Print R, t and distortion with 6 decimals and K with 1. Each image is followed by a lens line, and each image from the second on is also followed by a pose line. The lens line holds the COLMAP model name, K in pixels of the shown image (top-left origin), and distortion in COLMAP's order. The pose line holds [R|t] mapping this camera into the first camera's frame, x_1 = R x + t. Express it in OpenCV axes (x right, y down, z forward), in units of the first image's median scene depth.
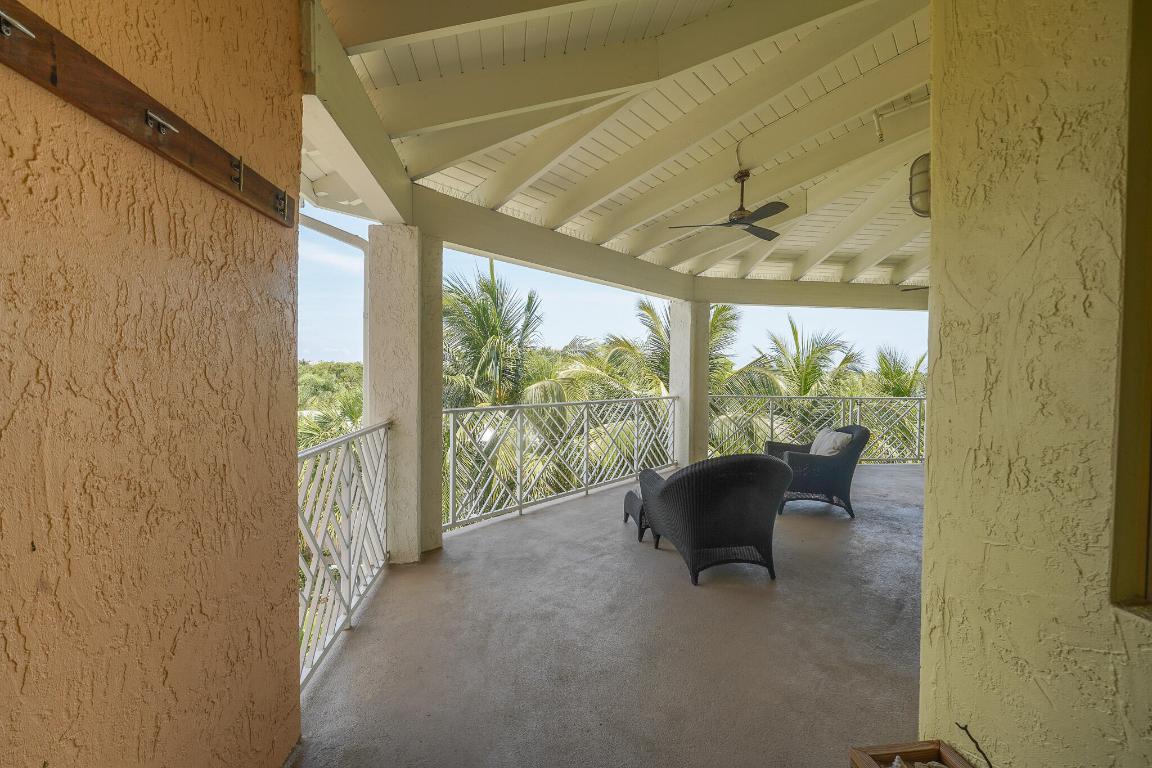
lens RADIAL K [[505.9, 0, 577.4], [0, 505.9, 381.6], [0, 0, 1]] dist [-0.017790, 0.000018]
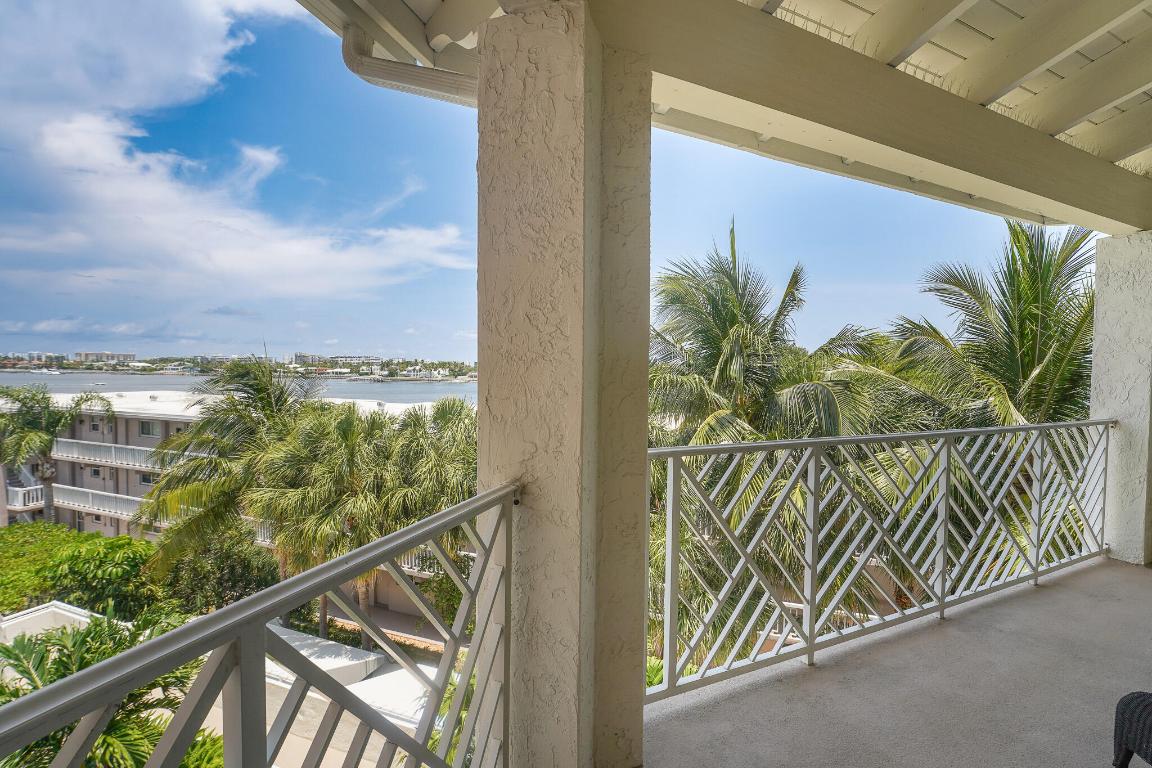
lens RADIAL K [[505.9, 0, 577.4], [0, 505.9, 381.6], [0, 0, 1]] dist [-0.017790, 0.000018]
pose [[0.899421, 0.012771, -0.436897, -0.061588], [-0.012671, 0.999915, 0.003143, -0.003685], [0.436900, 0.002709, 0.899506, 0.270355]]
